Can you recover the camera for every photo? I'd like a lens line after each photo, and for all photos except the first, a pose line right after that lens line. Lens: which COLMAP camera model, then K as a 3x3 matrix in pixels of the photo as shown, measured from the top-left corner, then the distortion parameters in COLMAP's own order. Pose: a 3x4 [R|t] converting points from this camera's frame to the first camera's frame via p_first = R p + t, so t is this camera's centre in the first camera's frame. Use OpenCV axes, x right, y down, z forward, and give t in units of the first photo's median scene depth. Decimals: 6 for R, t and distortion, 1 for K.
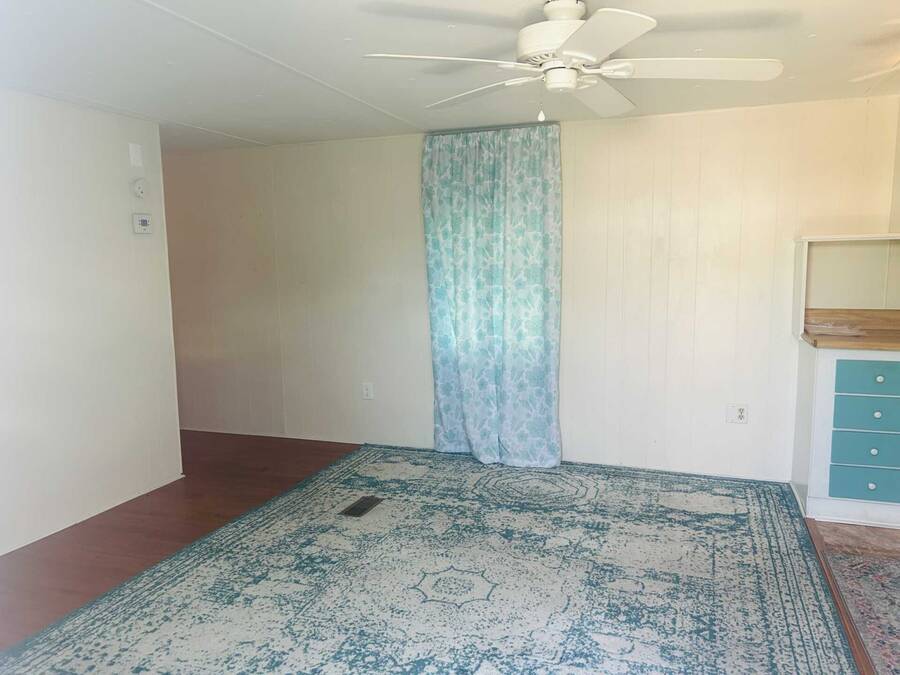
lens RADIAL K [[679.6, 0, 451.9], [0, 679.6, 345.6], [0, 0, 1]] dist [0.039774, -0.034997]
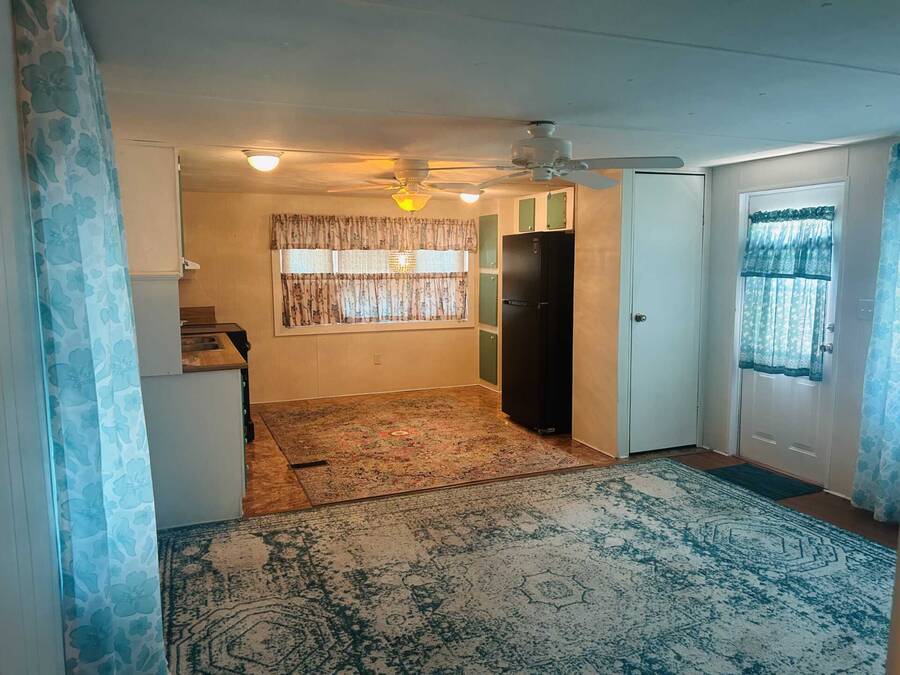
lens RADIAL K [[679.6, 0, 456.0], [0, 679.6, 339.6], [0, 0, 1]] dist [0.039774, -0.034997]
pose [[-0.664439, -0.074802, 0.743590, -0.571358], [0.113975, 0.973197, 0.199742, -0.235212], [-0.738600, 0.217467, -0.638105, 1.444479]]
